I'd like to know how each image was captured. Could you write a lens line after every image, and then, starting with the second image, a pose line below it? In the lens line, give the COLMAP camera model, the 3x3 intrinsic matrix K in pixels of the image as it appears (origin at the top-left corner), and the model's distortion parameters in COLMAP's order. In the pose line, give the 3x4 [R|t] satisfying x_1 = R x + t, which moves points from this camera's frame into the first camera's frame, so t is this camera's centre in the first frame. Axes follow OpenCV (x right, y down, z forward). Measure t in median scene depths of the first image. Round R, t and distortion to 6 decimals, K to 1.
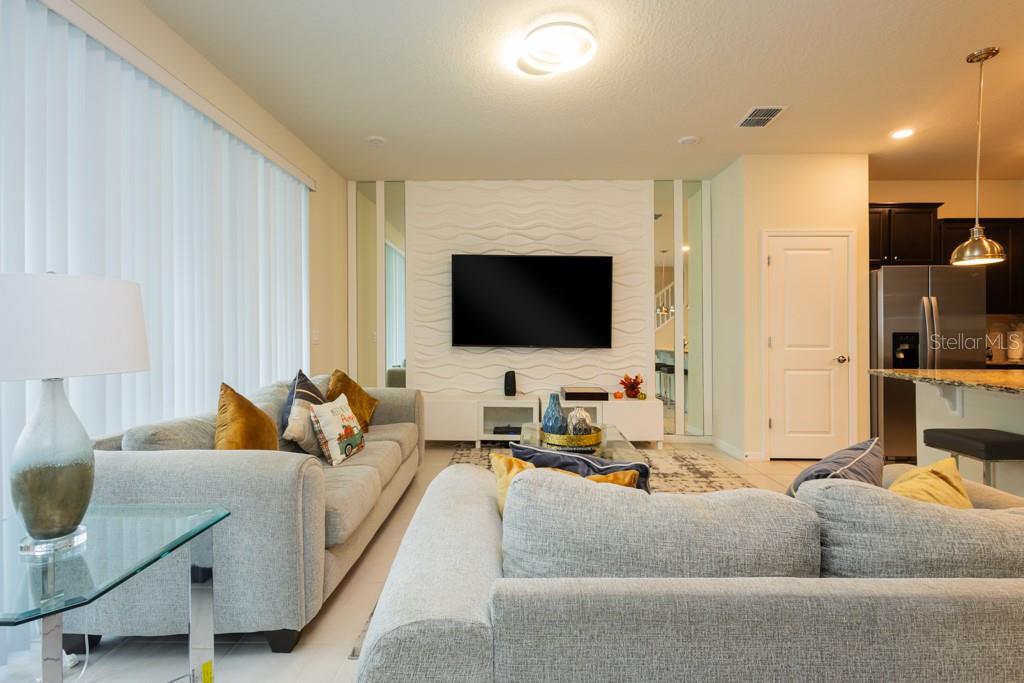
lens RADIAL K [[469.1, 0, 512.9], [0, 469.1, 336.6], [0, 0, 1]] dist [0.013608, -0.000259]
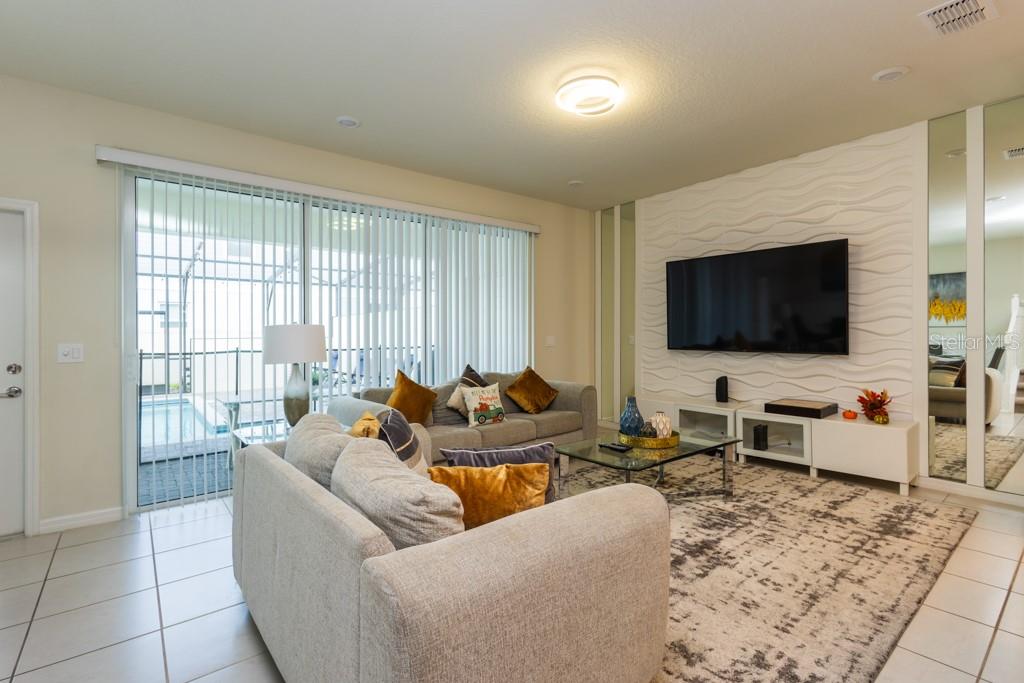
lens RADIAL K [[469.1, 0, 512.9], [0, 469.1, 336.6], [0, 0, 1]] dist [0.013608, -0.000259]
pose [[0.642089, -0.006782, -0.766600, 0.465913], [0.010874, 0.999941, 0.000261, -0.012570], [0.766553, -0.008504, 0.642125, 0.060418]]
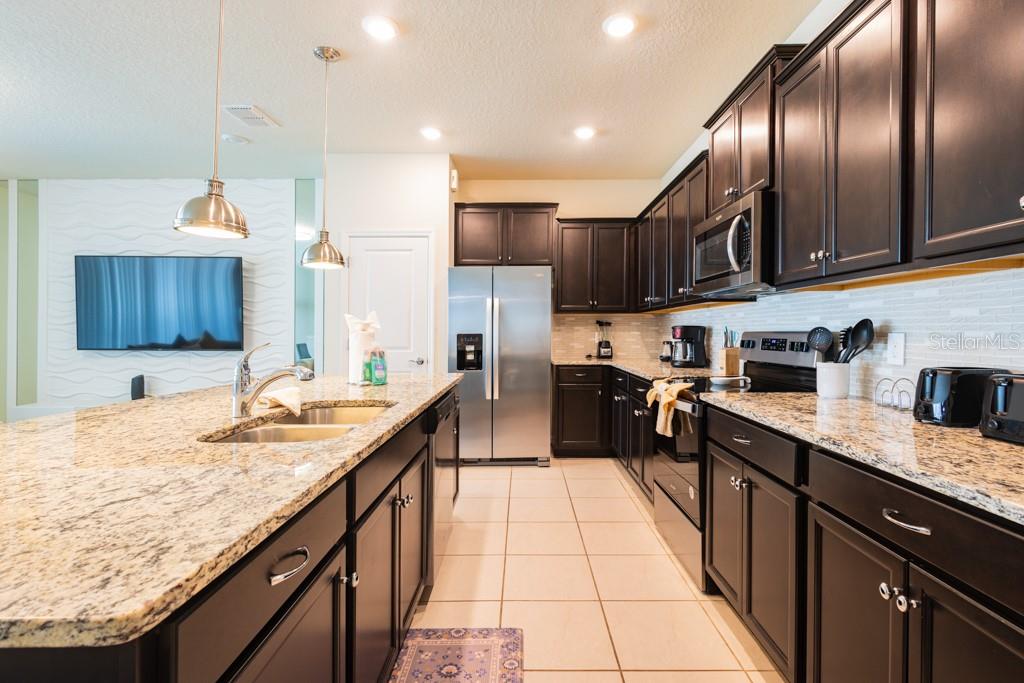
lens RADIAL K [[469.1, 0, 512.9], [0, 469.1, 336.6], [0, 0, 1]] dist [0.013608, -0.000259]
pose [[0.999947, -0.007162, 0.007454, 0.783160], [0.007125, 0.999962, 0.004985, -0.006051], [-0.007489, -0.004931, 0.999960, 0.012426]]
